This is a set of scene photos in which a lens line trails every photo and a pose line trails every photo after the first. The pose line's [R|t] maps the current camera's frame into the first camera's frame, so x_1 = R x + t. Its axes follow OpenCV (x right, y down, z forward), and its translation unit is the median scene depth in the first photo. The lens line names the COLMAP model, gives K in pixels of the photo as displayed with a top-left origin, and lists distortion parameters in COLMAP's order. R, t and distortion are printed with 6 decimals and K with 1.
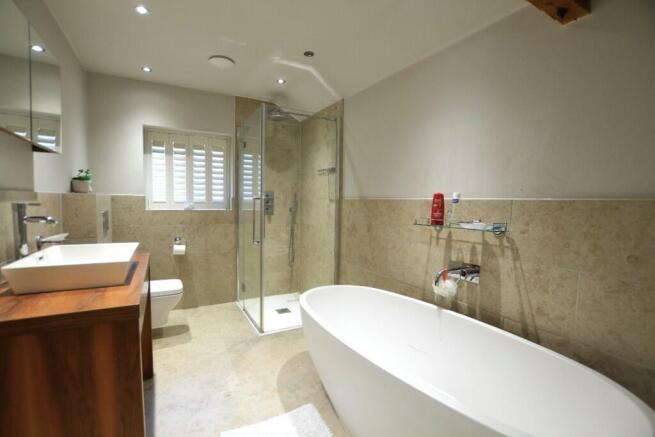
lens RADIAL K [[290.2, 0, 324.9], [0, 290.2, 220.5], [0, 0, 1]] dist [-0.026323, 0.001823]
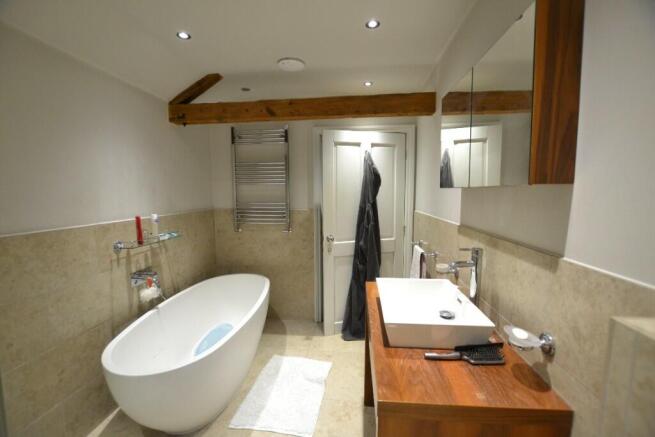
lens RADIAL K [[290.2, 0, 327.3], [0, 290.2, 219.9], [0, 0, 1]] dist [-0.026323, 0.001823]
pose [[-0.811473, -0.068121, 0.580405, -0.832457], [0.034029, 0.985989, 0.163300, -0.229545], [-0.583398, 0.152264, -0.797786, 1.424039]]
